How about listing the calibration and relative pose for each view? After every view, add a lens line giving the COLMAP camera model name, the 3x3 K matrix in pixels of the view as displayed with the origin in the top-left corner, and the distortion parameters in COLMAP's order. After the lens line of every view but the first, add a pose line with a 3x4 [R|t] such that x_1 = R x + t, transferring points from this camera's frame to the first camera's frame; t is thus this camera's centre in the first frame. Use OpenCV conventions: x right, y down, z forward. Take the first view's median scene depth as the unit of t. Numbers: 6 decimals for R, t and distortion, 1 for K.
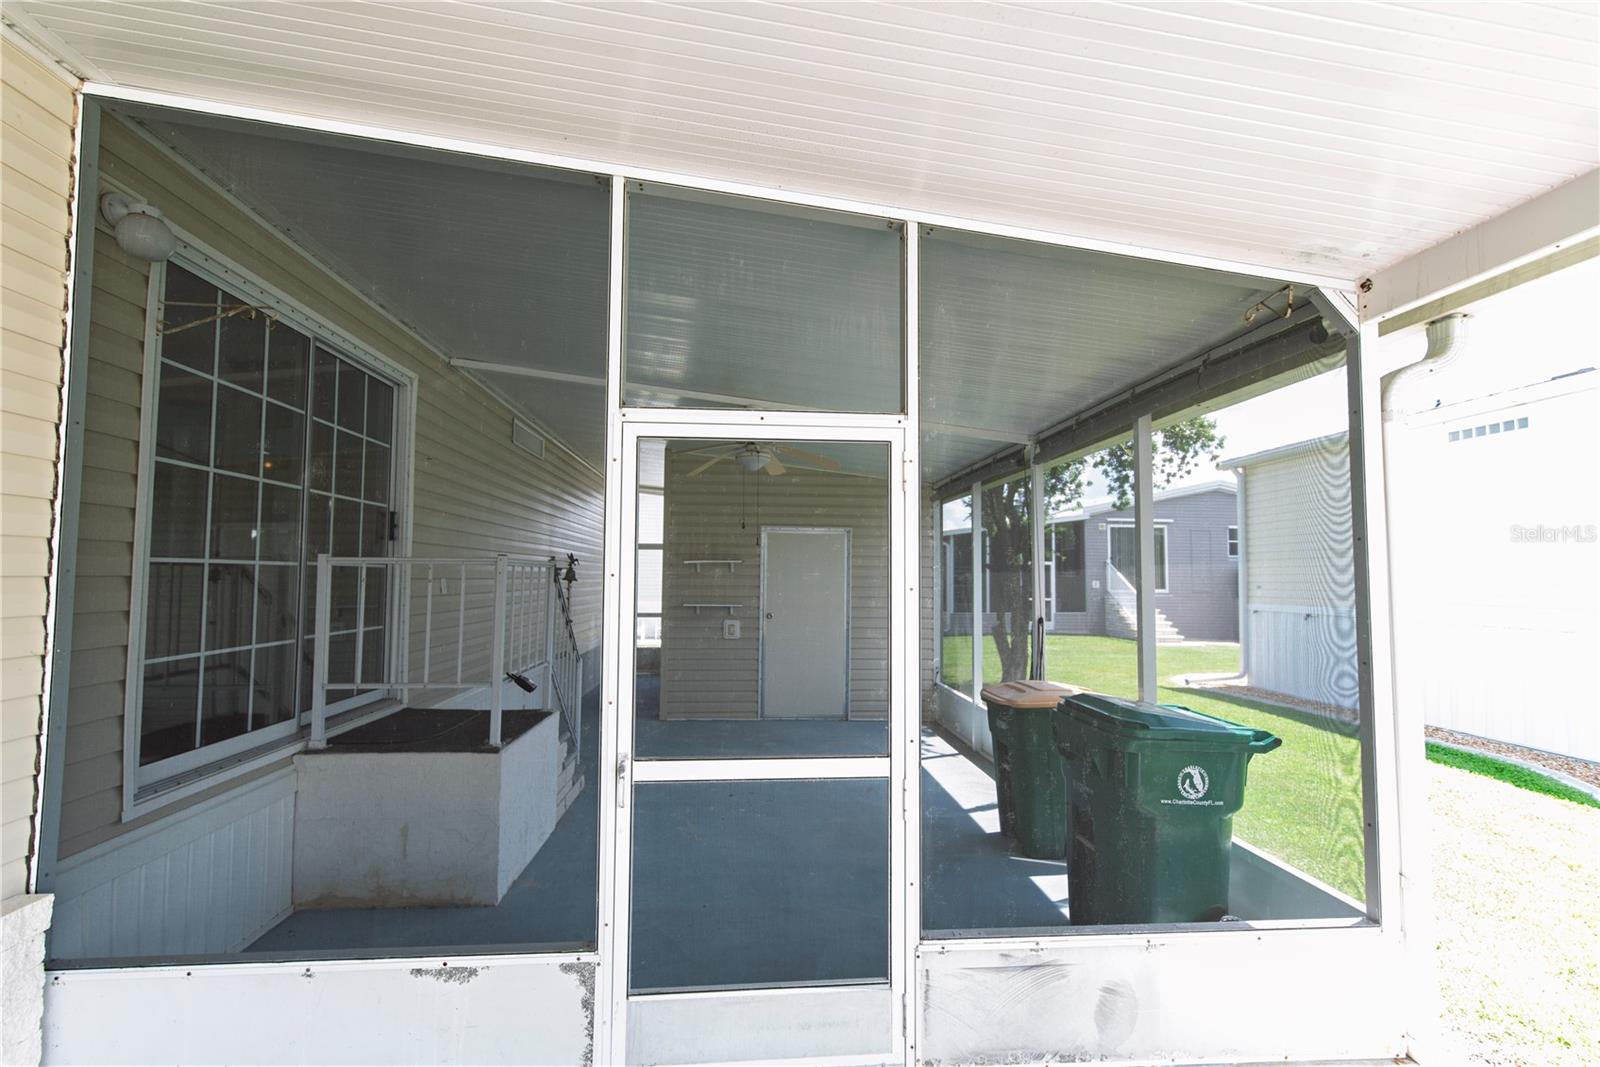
lens RADIAL K [[689.9, 0, 802.2], [0, 689.9, 538.9], [0, 0, 1]] dist [0.001954, 0.001713]
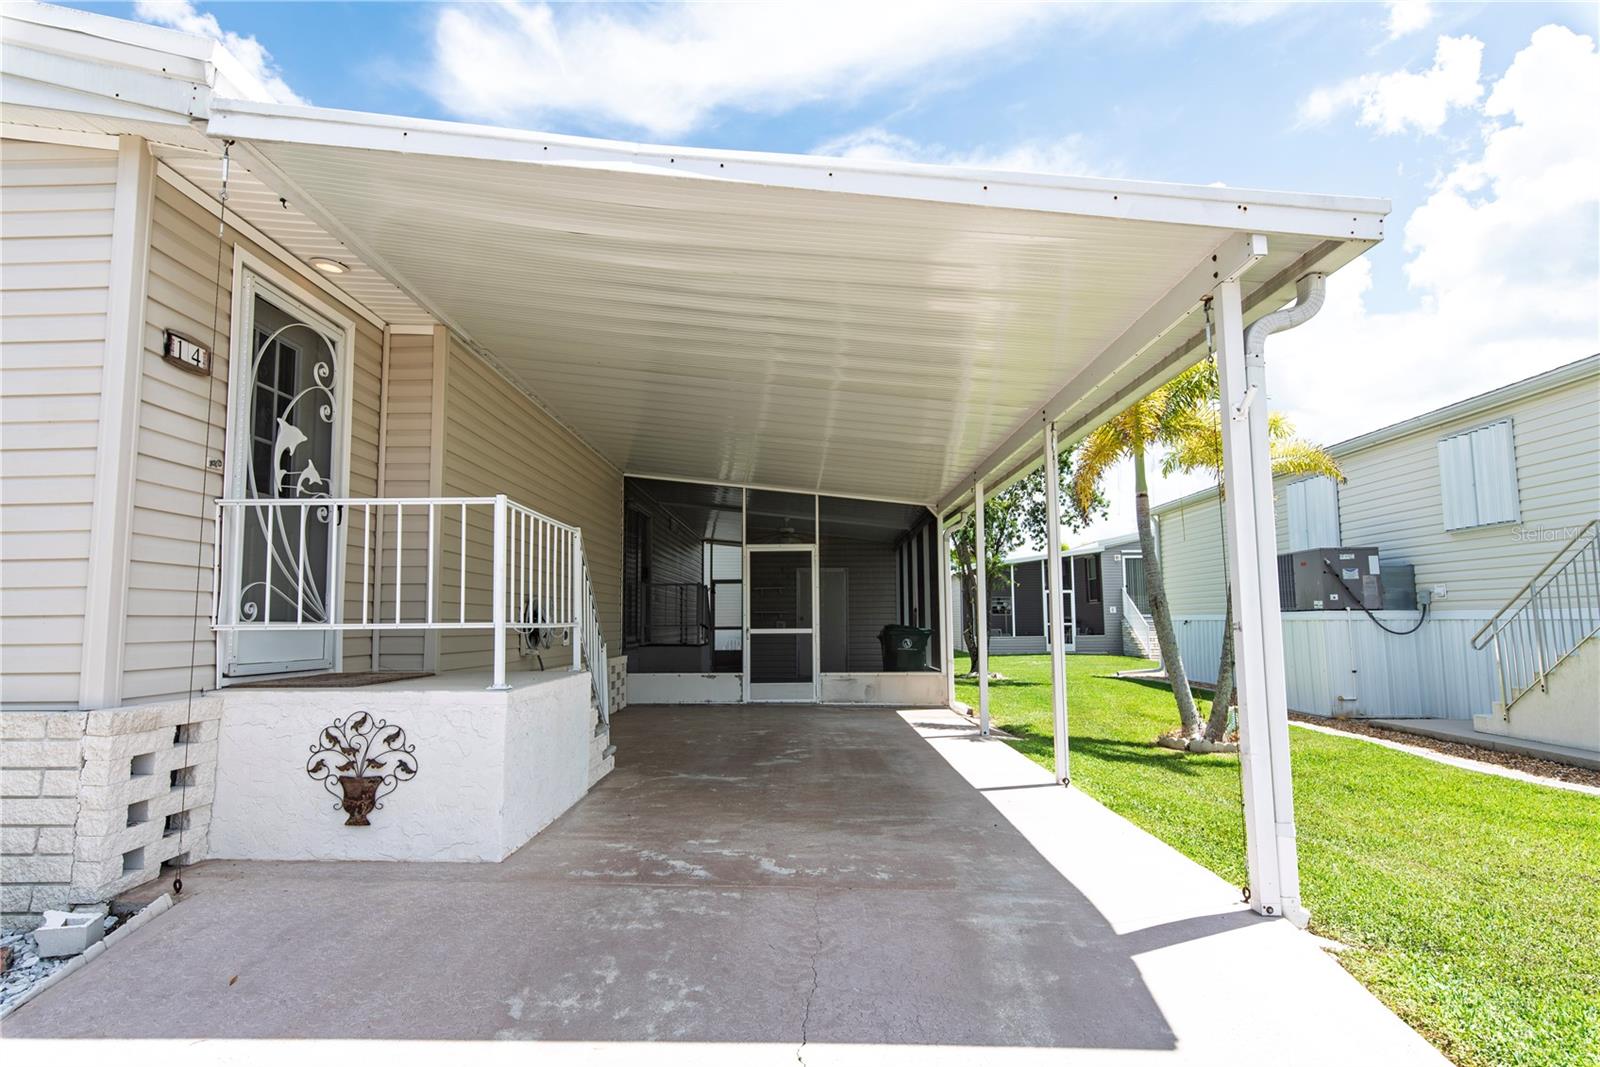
lens RADIAL K [[877.7, 0, 799.3], [0, 877.7, 532.8], [0, 0, 1]] dist [-0.000334, -0.000003]
pose [[0.994633, -0.024144, -0.100610, 0.133320], [0.019301, 0.998620, -0.048837, 0.000955], [0.101650, 0.046633, 0.993727, -0.951552]]
